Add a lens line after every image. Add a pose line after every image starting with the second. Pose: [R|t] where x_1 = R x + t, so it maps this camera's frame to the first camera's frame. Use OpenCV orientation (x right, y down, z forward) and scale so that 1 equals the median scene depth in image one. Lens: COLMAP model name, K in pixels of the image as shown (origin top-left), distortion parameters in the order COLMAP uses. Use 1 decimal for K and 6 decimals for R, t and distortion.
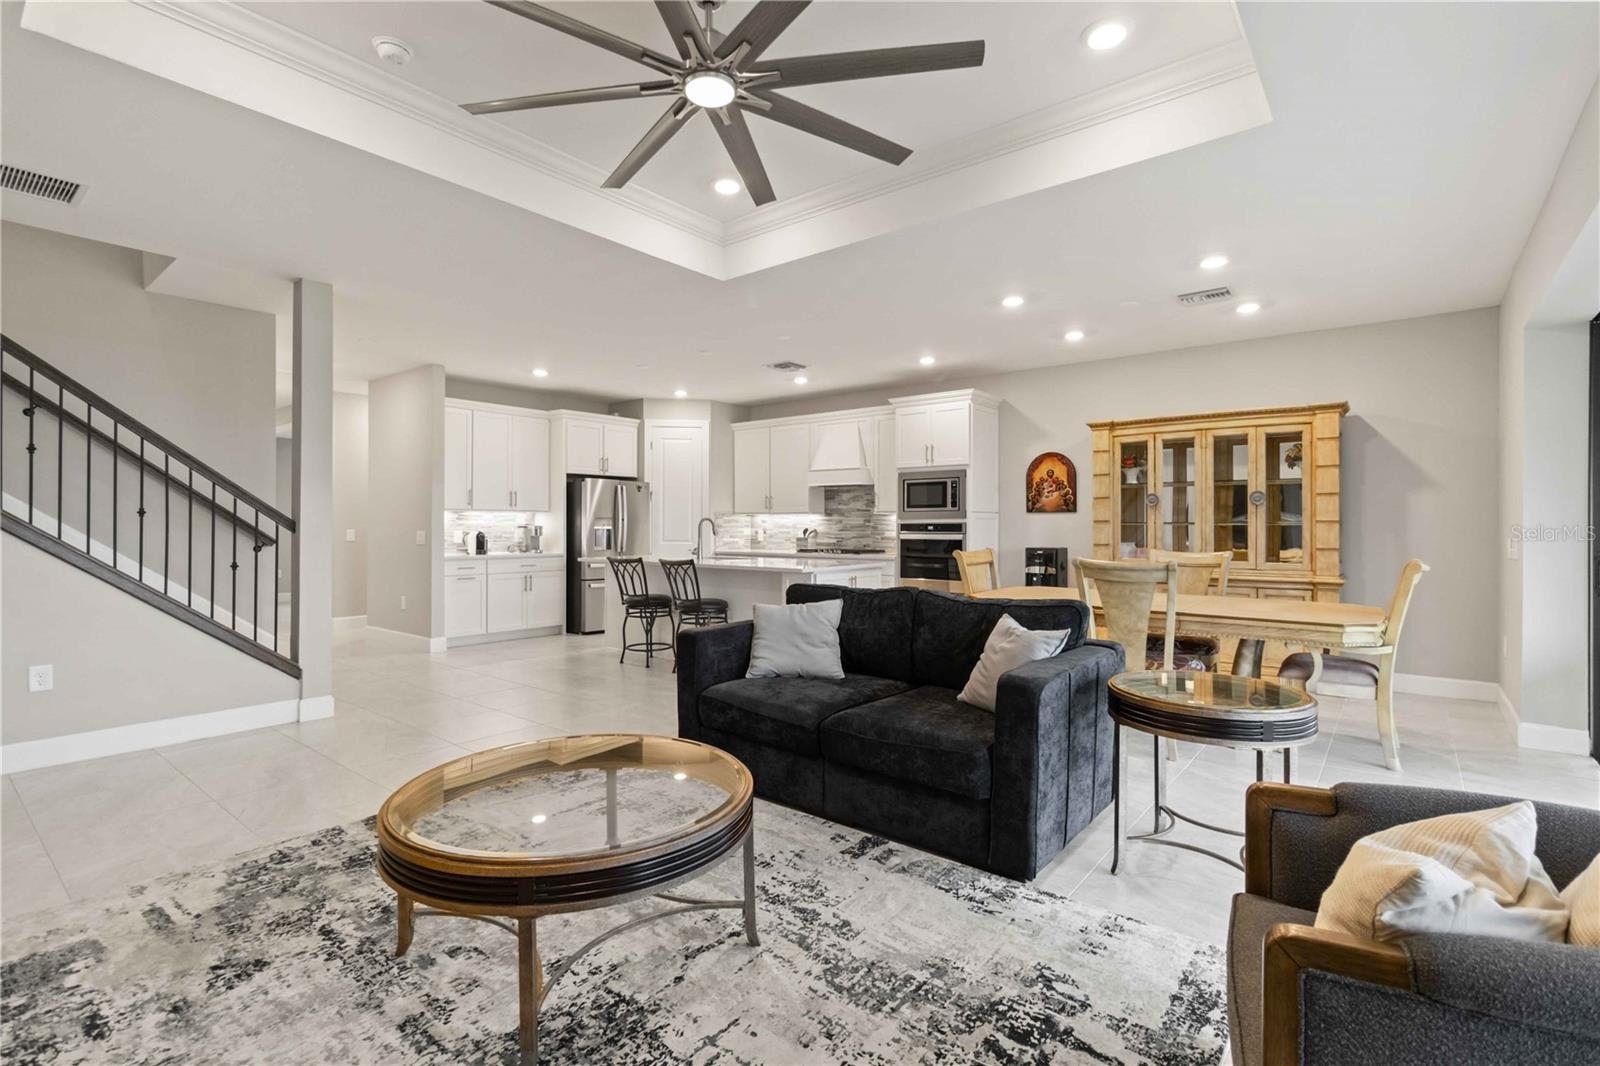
lens RADIAL K [[744.8, 0, 801.2], [0, 744.8, 525.3], [0, 0, 1]] dist [0.003842, -0.001107]
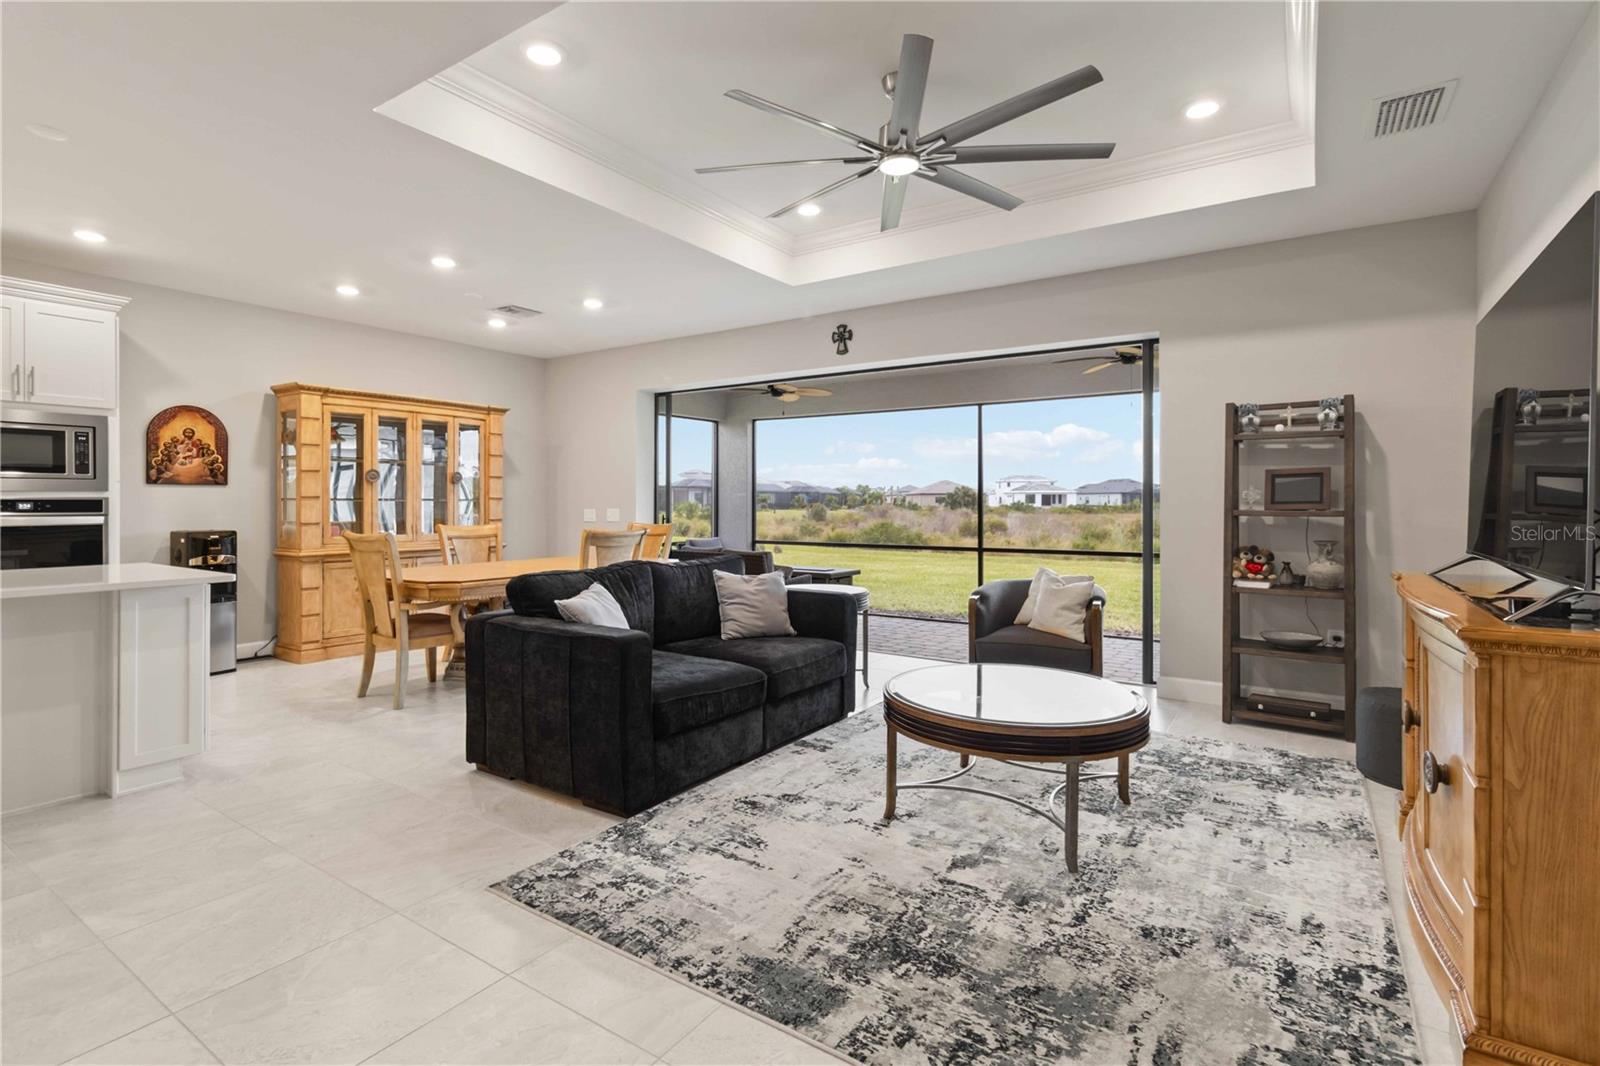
lens RADIAL K [[744.8, 0, 807.0], [0, 744.8, 501.7], [0, 0, 1]] dist [0.003842, -0.001107]
pose [[-0.089922, -0.003280, 0.995943, -0.971095], [-0.000996, 0.999994, 0.003204, -0.005785], [-0.995948, -0.000704, -0.089924, 0.888186]]
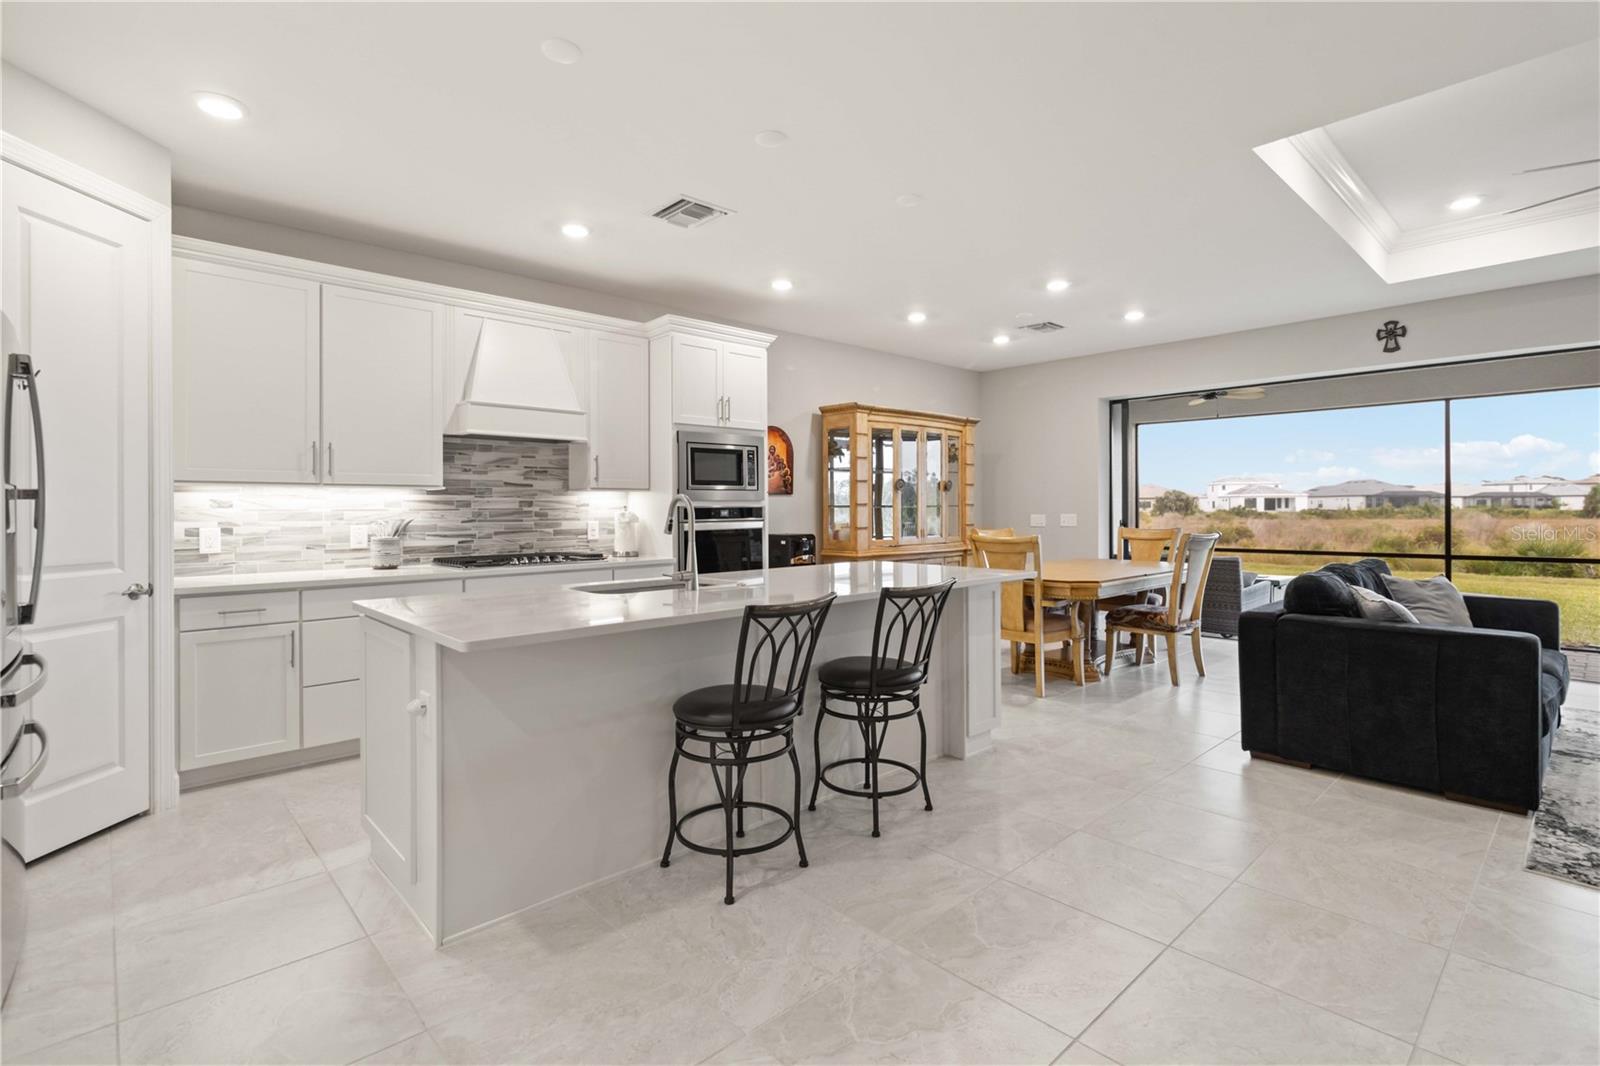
lens RADIAL K [[744.8, 0, 825.9], [0, 744.8, 504.5], [0, 0, 1]] dist [0.003842, -0.001107]
pose [[0.132309, 0.001589, 0.991207, -1.068783], [0.005982, 0.999979, -0.002402, -0.005510], [-0.991191, 0.006247, 0.132296, 1.657918]]
